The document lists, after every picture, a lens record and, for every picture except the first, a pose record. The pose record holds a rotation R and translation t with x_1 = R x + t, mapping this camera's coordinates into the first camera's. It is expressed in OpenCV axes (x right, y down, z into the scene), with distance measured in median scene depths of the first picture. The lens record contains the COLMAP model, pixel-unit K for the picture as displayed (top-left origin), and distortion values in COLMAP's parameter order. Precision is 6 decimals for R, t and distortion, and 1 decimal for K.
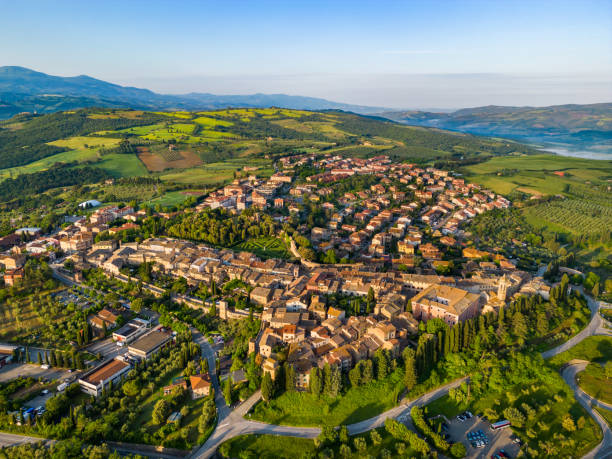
lens RADIAL K [[430.1, 0, 306.0], [0, 430.1, 229.5], [0, 0, 1]] dist [0.078664, -0.073500]
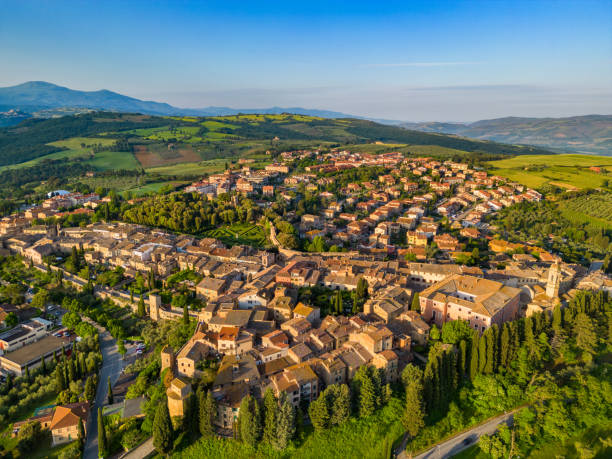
lens RADIAL K [[430.1, 0, 306.0], [0, 430.1, 229.5], [0, 0, 1]] dist [0.078664, -0.073500]
pose [[0.999297, 0.005964, -0.037024, 0.073128], [-0.007091, 0.999513, -0.030391, 0.067450], [0.036824, 0.030633, 0.998852, 0.252030]]
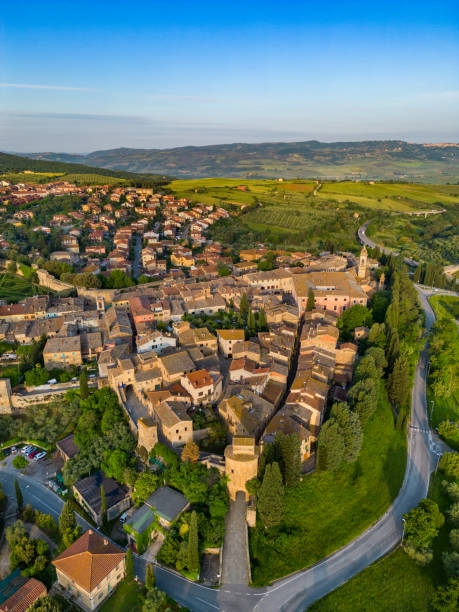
lens RADIAL K [[430.1, 0, 229.5], [0, 430.1, 306.0], [0, 0, 1]] dist [0.078664, -0.073500]
pose [[0.811213, -0.208548, 0.546297, -0.201877], [0.172649, 0.978012, 0.116982, 0.062428], [-0.558682, -0.000580, 0.829382, 0.387877]]
